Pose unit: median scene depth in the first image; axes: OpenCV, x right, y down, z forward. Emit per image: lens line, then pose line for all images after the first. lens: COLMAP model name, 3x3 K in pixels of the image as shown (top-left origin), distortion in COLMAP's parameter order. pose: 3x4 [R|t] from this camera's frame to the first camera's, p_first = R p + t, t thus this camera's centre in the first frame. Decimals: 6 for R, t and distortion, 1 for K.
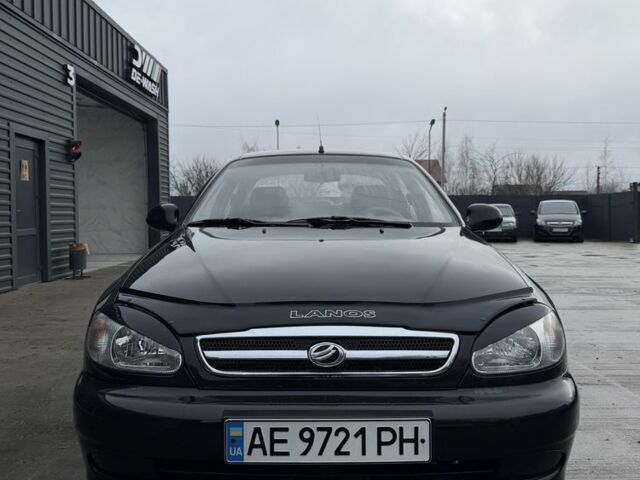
lens RADIAL K [[590.7, 0, 319.8], [0, 590.7, 231.7], [0, 0, 1]] dist [0.116622, -0.242574]
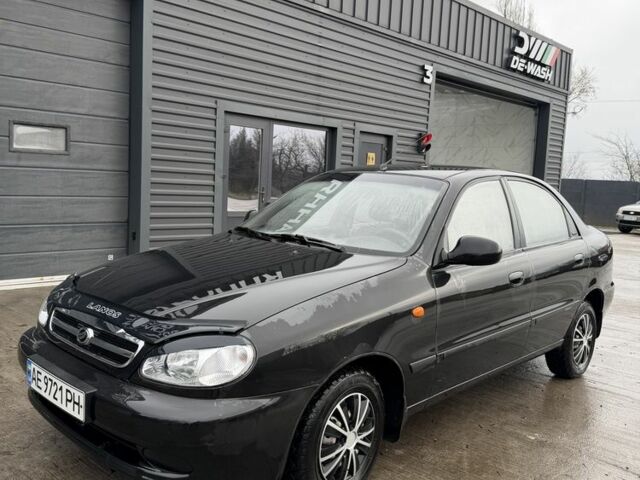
lens RADIAL K [[589.1, 0, 320.0], [0, 589.1, 240.0], [0, 0, 1]] dist [0.114119, -0.234677]
pose [[0.725763, 0.109425, -0.679186, 0.231661], [-0.073838, 0.993956, 0.081236, -0.031057], [0.683970, -0.008808, 0.729457, 0.054393]]
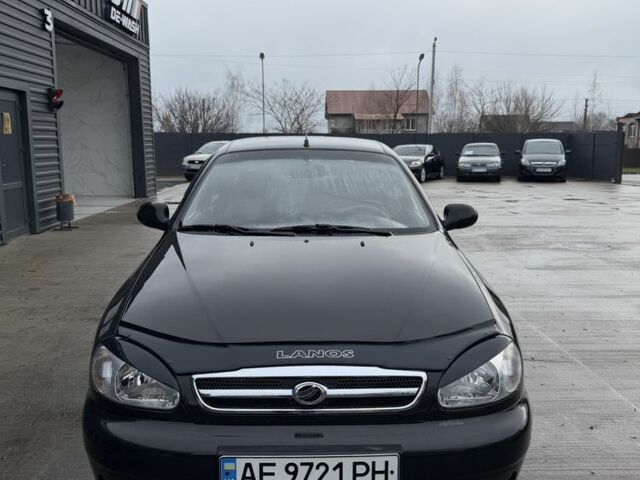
lens RADIAL K [[589.1, 0, 320.0], [0, 589.1, 240.0], [0, 0, 1]] dist [0.114119, -0.234677]
pose [[0.999714, 0.001897, 0.023835, 0.000728], [-0.004975, 0.991537, 0.129729, -0.037456], [-0.023387, -0.129811, 0.991263, -0.012429]]
